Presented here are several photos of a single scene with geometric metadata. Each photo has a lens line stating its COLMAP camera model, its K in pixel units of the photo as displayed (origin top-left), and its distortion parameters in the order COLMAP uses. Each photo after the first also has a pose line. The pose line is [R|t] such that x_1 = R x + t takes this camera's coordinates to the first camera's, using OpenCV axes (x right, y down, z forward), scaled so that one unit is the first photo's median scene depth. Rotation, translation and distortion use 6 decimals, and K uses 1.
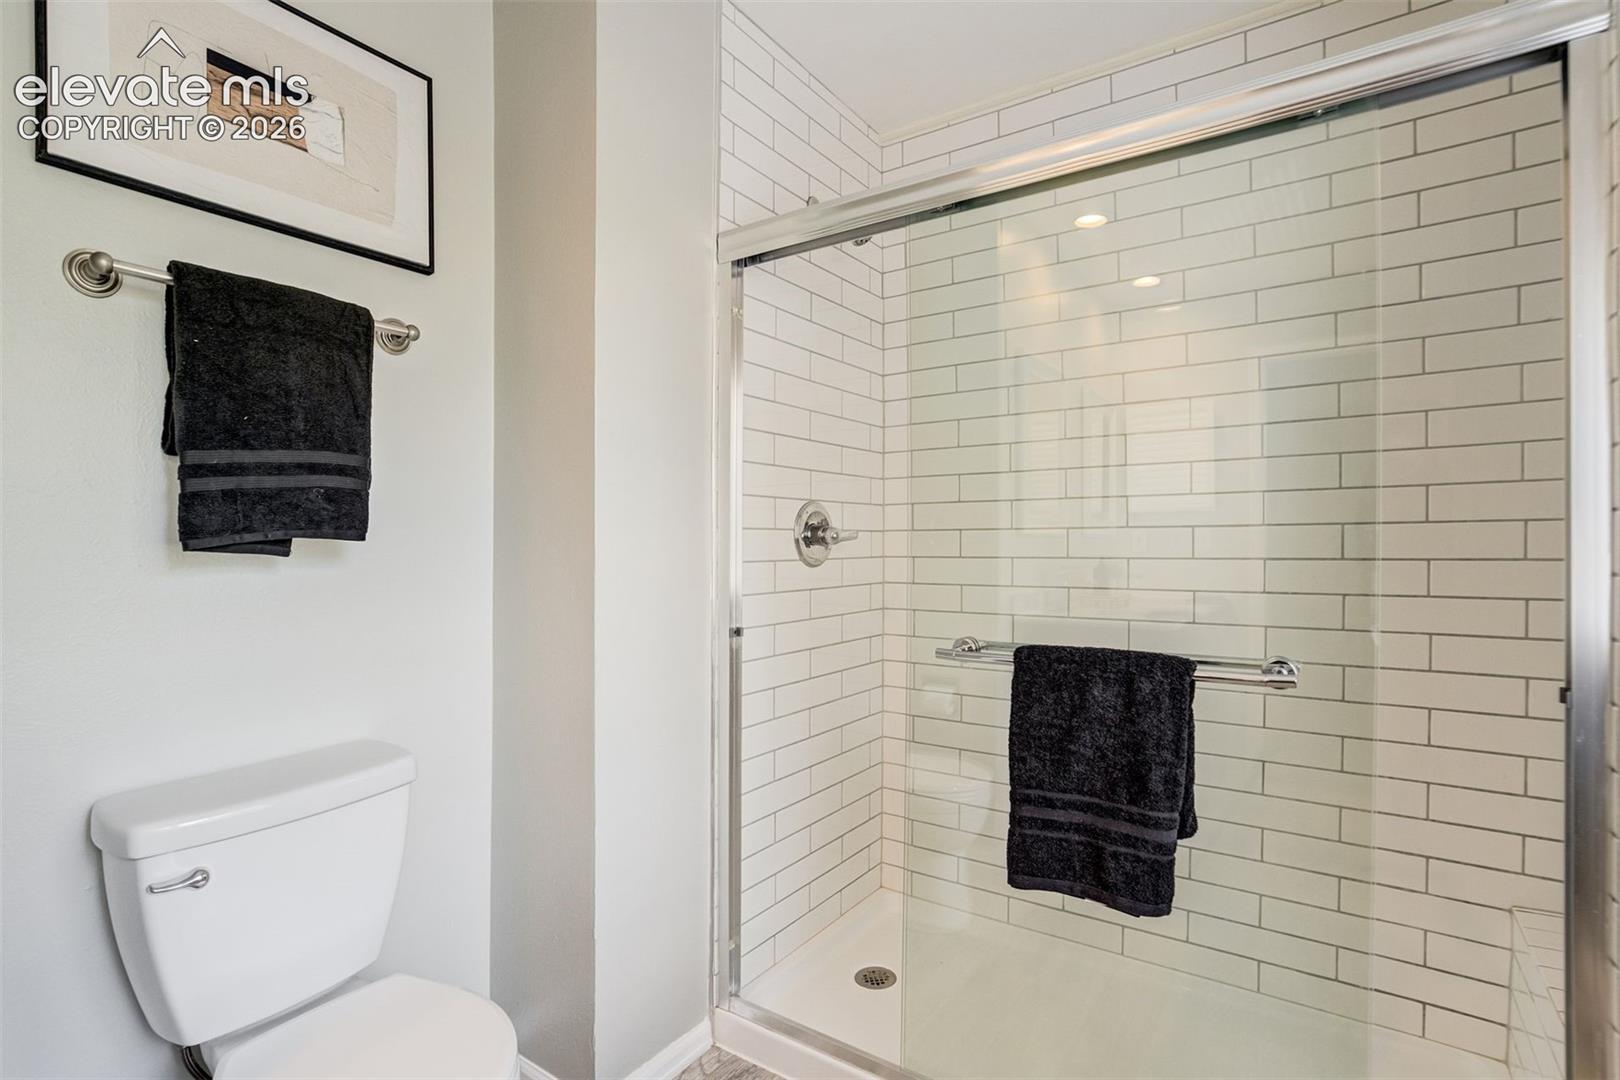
lens RADIAL K [[780.5, 0, 767.2], [0, 780.5, 544.2], [0, 0, 1]] dist [-0.052330, 0.025303]
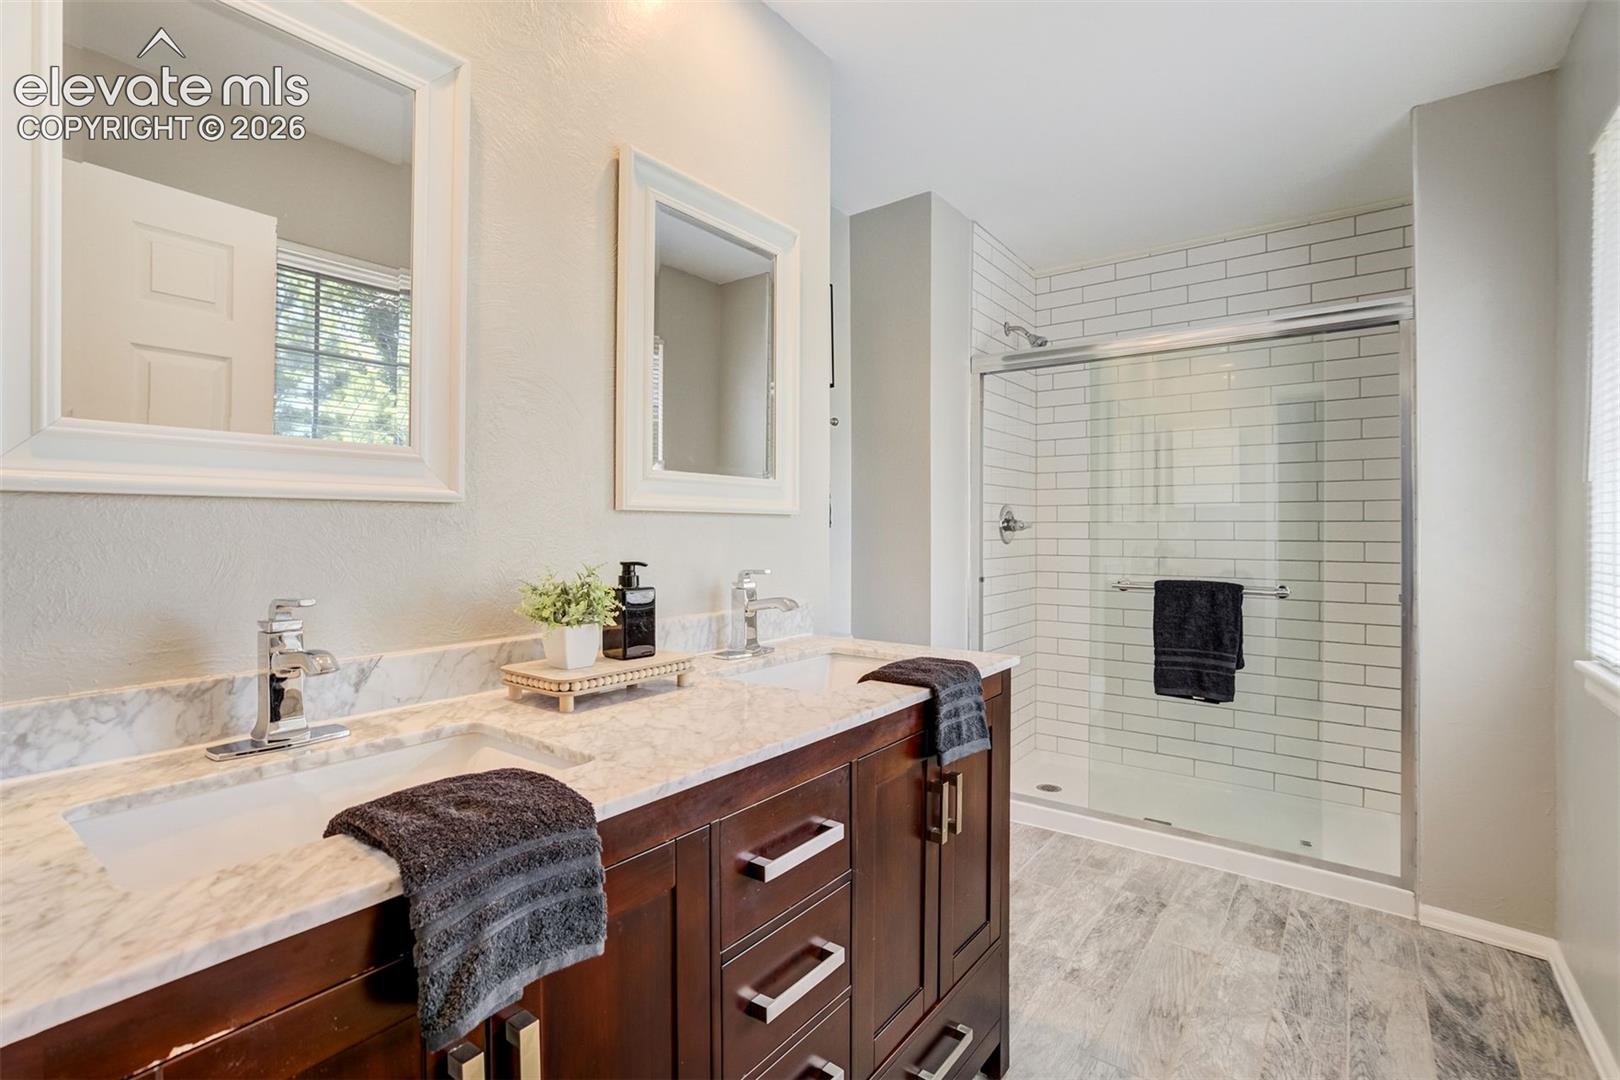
lens RADIAL K [[760.3, 0, 799.9], [0, 760.3, 517.8], [0, 0, 1]] dist [-0.034033, 0.000524]
pose [[0.999940, 0.005896, 0.009208, -0.677675], [-0.005747, 0.999853, -0.016153, 0.002278], [-0.009302, 0.016099, 0.999827, -1.052124]]
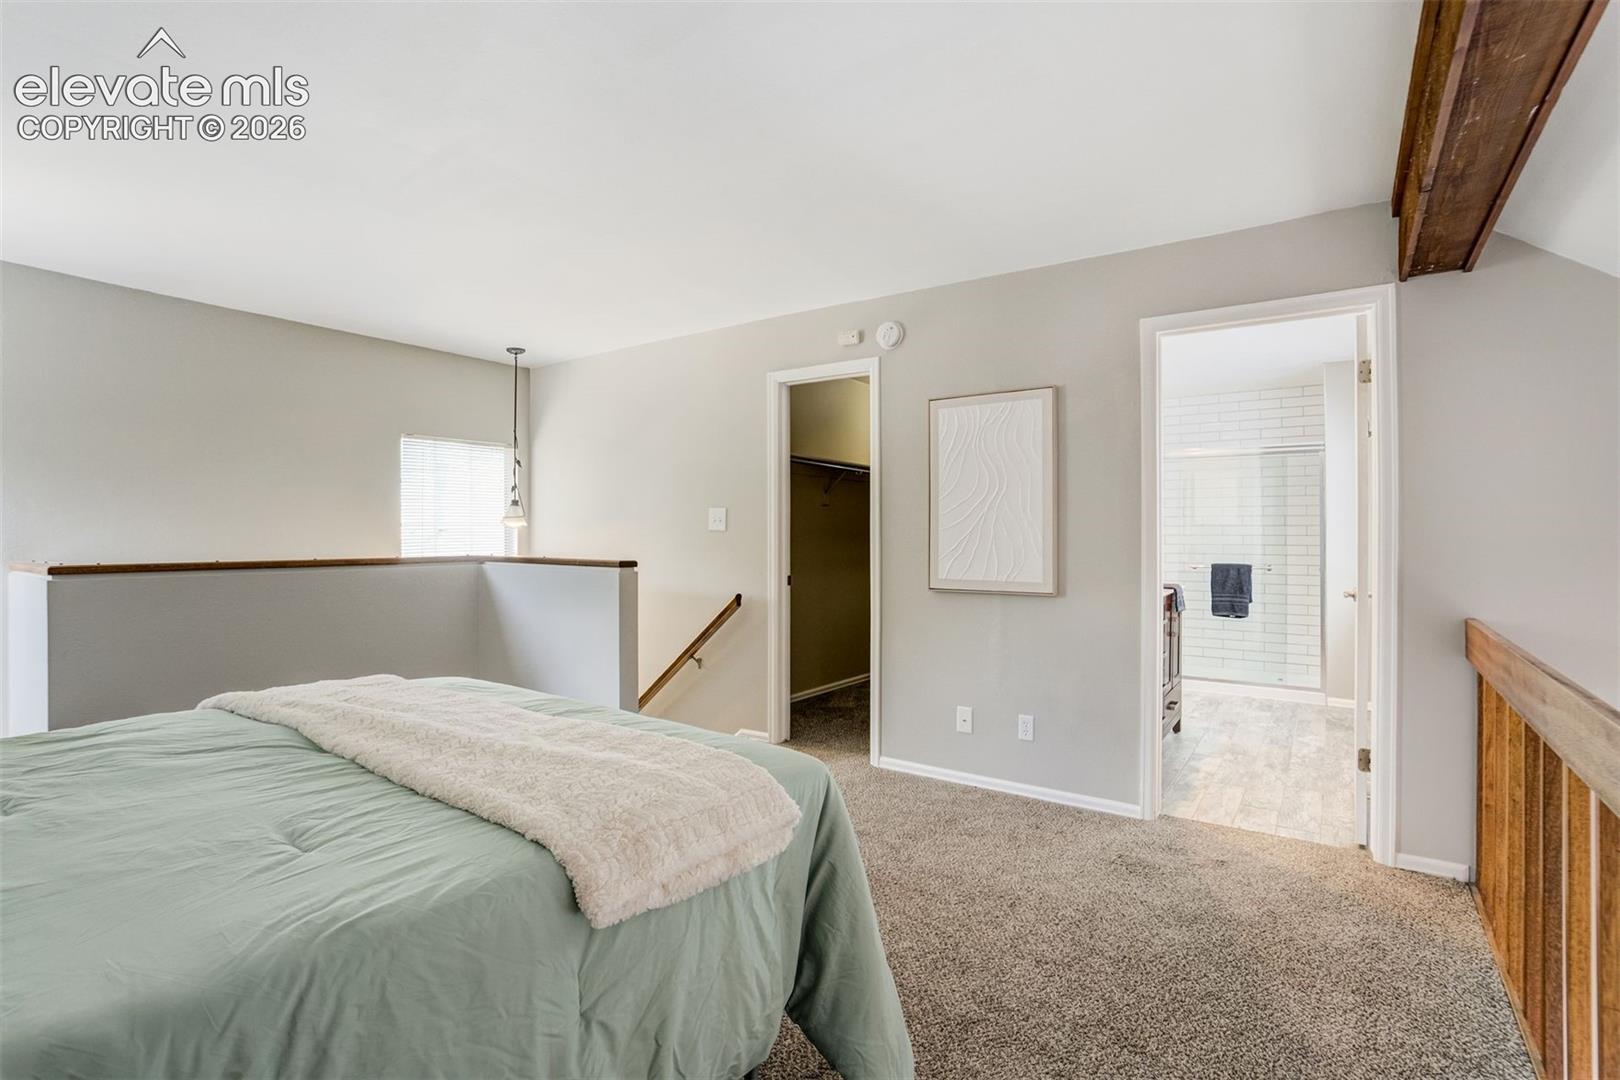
lens RADIAL K [[774.4, 0, 810.0], [0, 774.4, 540.0], [0, 0, 1]] dist [-0.063132, 0.023886]
pose [[0.998570, -0.004463, 0.053271, -2.300623], [0.004765, 0.999973, -0.005556, 0.010640], [-0.053244, 0.005802, 0.998565, -3.372195]]
